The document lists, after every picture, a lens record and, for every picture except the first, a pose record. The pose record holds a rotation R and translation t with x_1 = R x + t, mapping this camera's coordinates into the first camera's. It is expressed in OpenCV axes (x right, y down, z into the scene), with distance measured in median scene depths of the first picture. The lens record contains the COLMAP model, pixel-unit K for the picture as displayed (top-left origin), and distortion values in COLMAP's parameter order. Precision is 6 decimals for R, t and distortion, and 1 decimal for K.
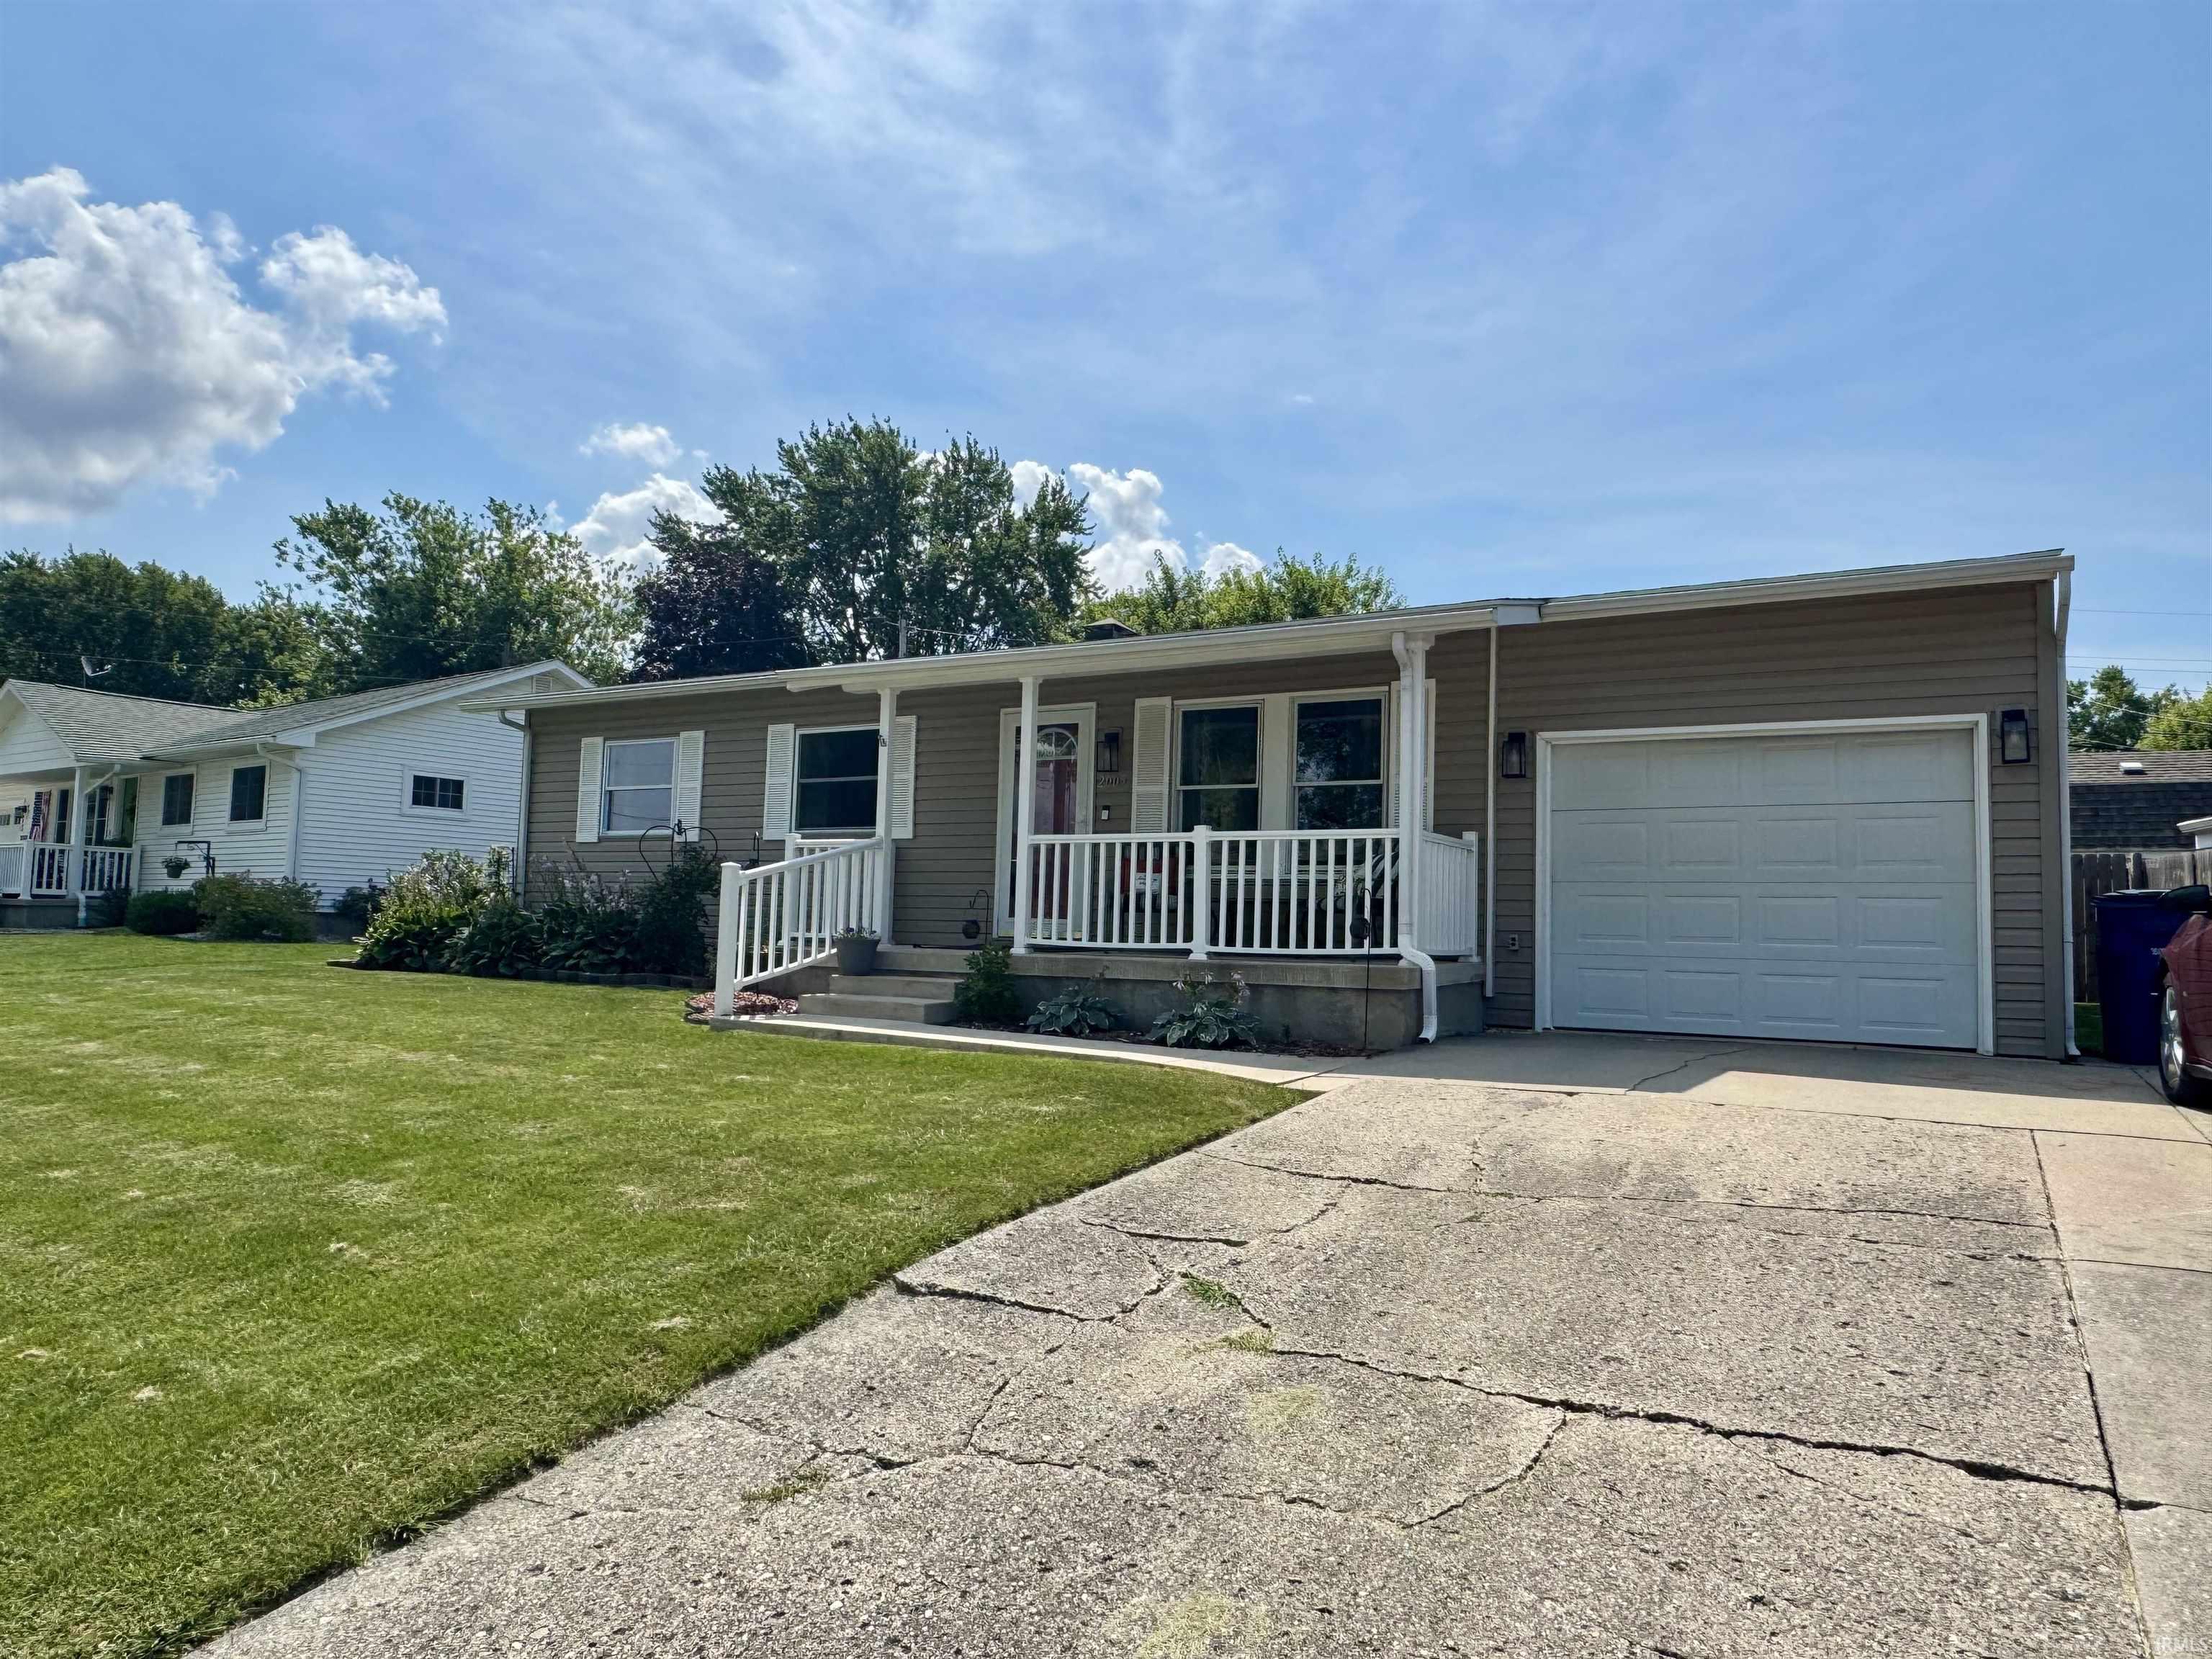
lens RADIAL K [[1383.6, 0, 1106.0], [0, 1383.6, 829.5], [0, 0, 1]] dist [-0.007696, -0.001207]
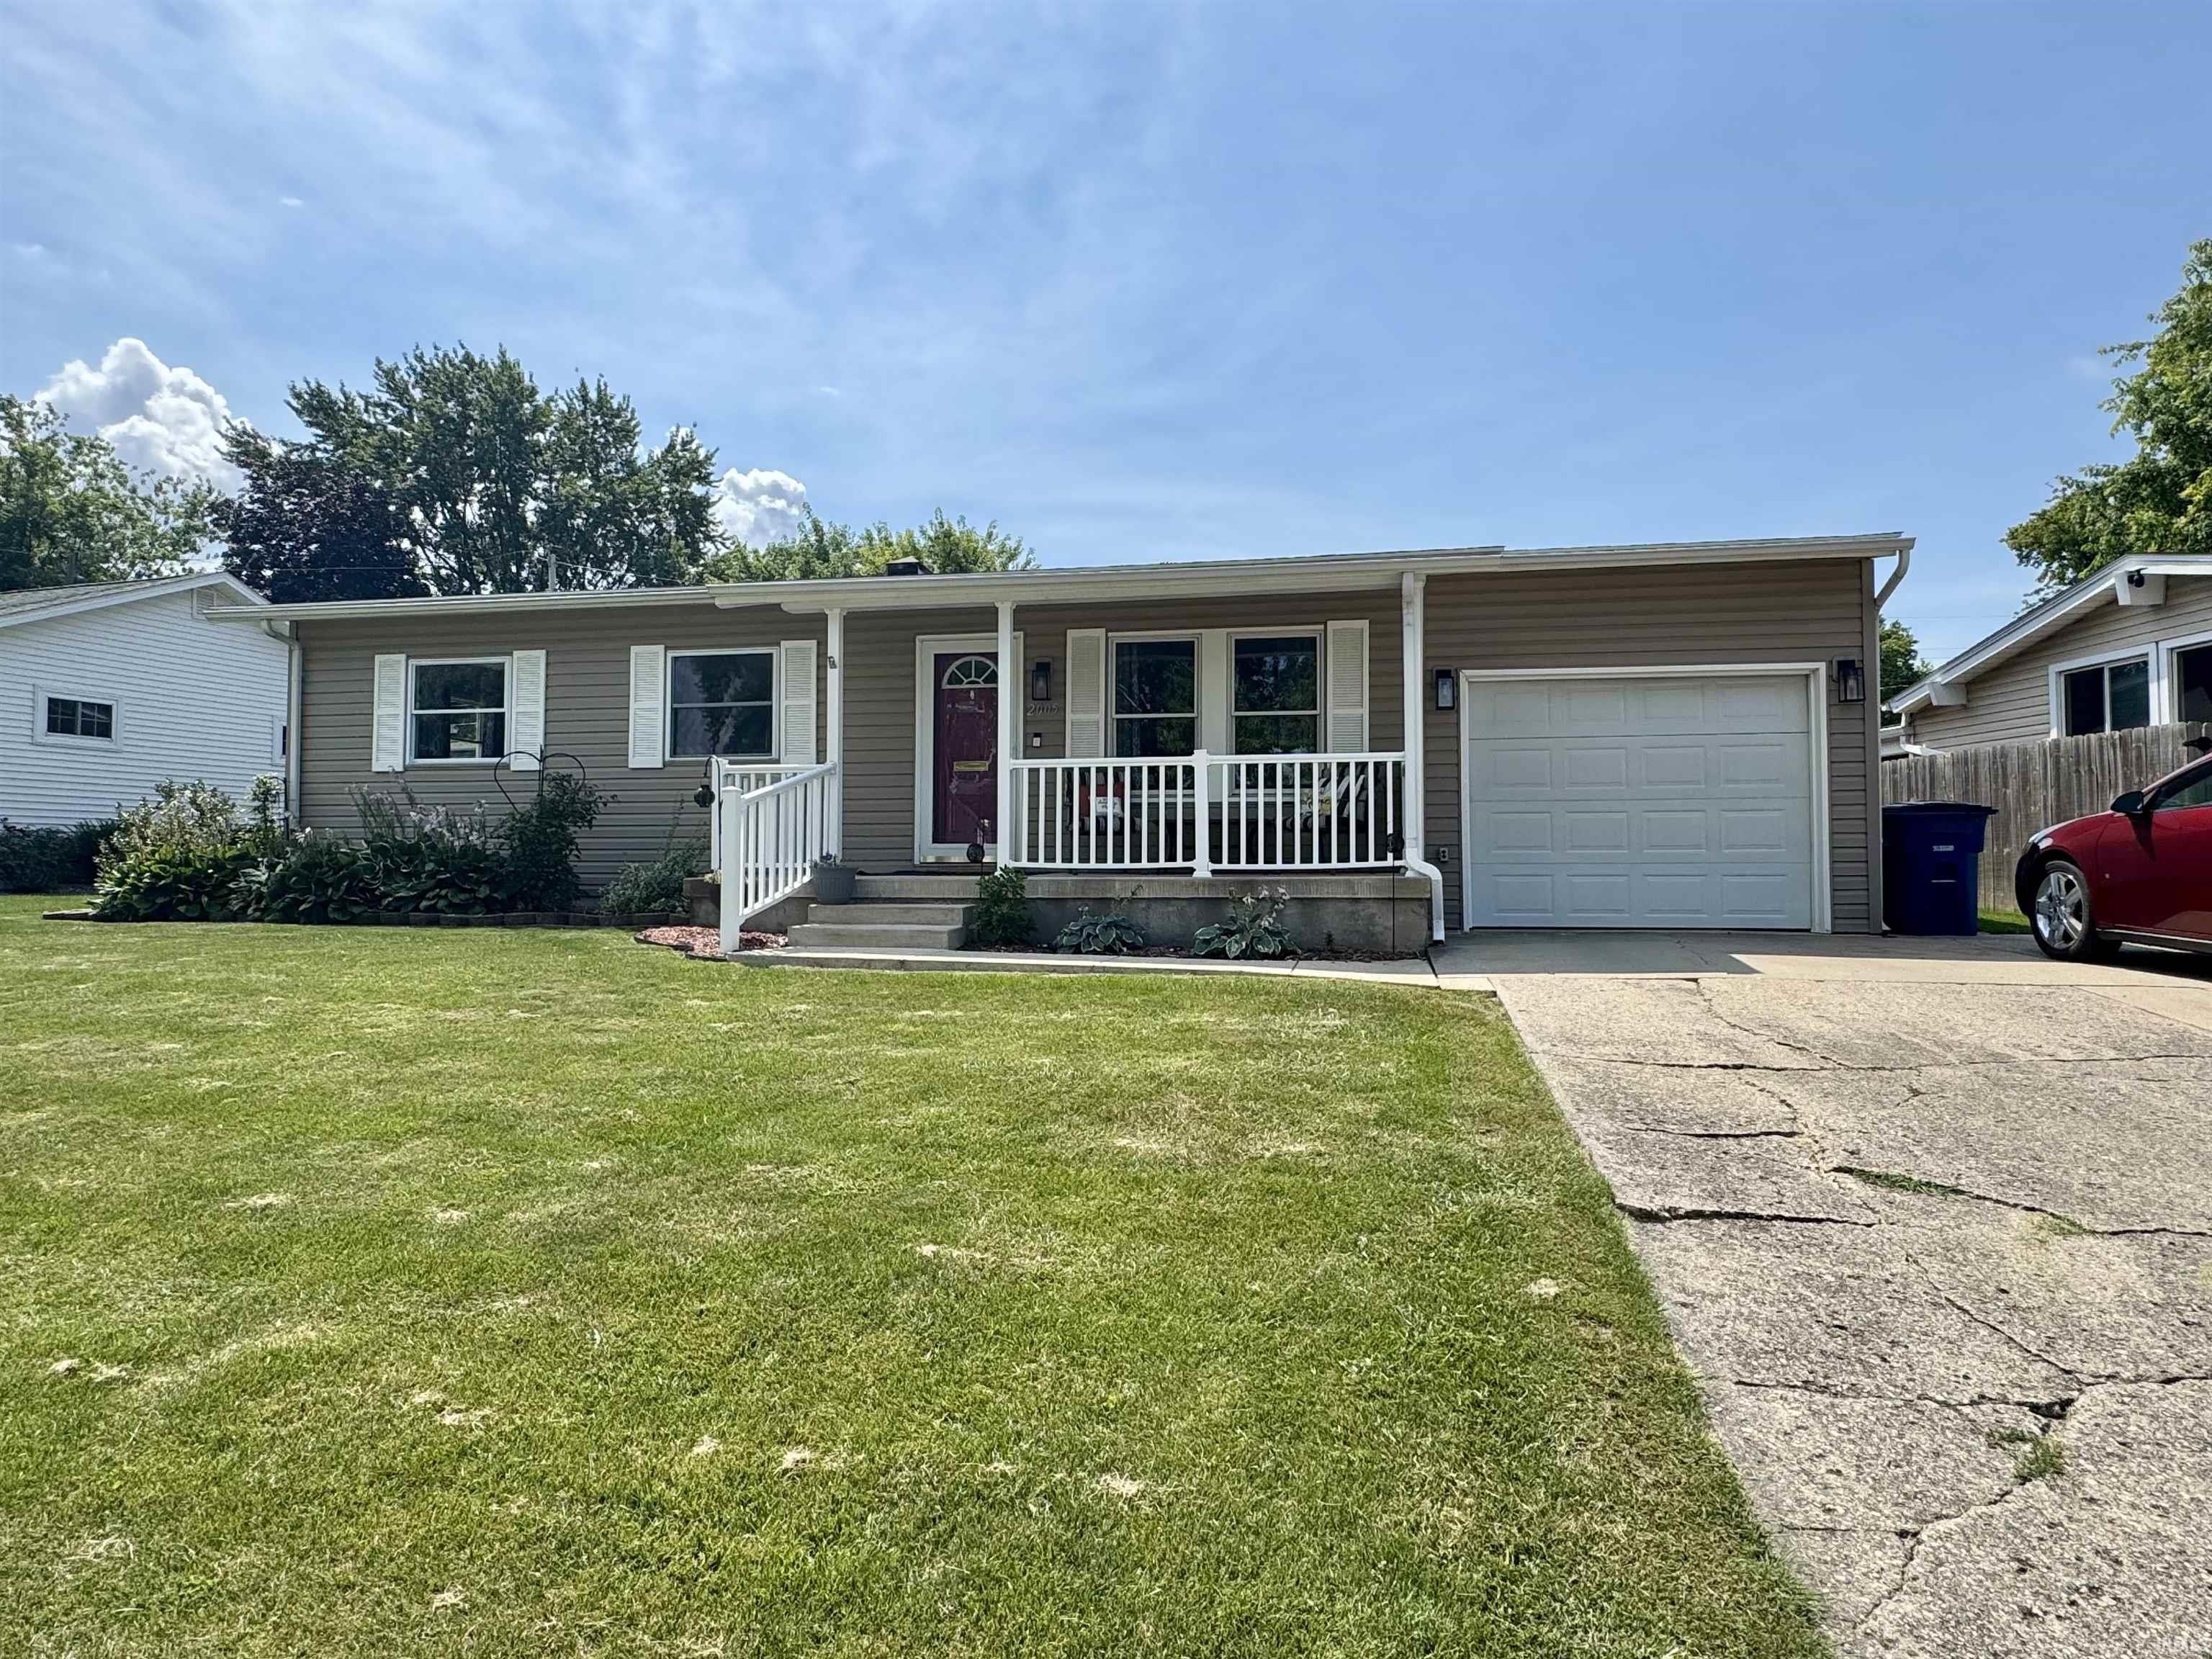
lens RADIAL K [[1216.7, 0, 1106.0], [0, 1216.7, 829.5], [0, 0, 1]] dist [-0.005183, 0.000114]
pose [[0.942769, -0.016553, 0.333036, -0.233930], [-0.000259, 0.998730, 0.050373, 0.008285], [-0.333447, -0.047576, 0.941568, 0.113407]]
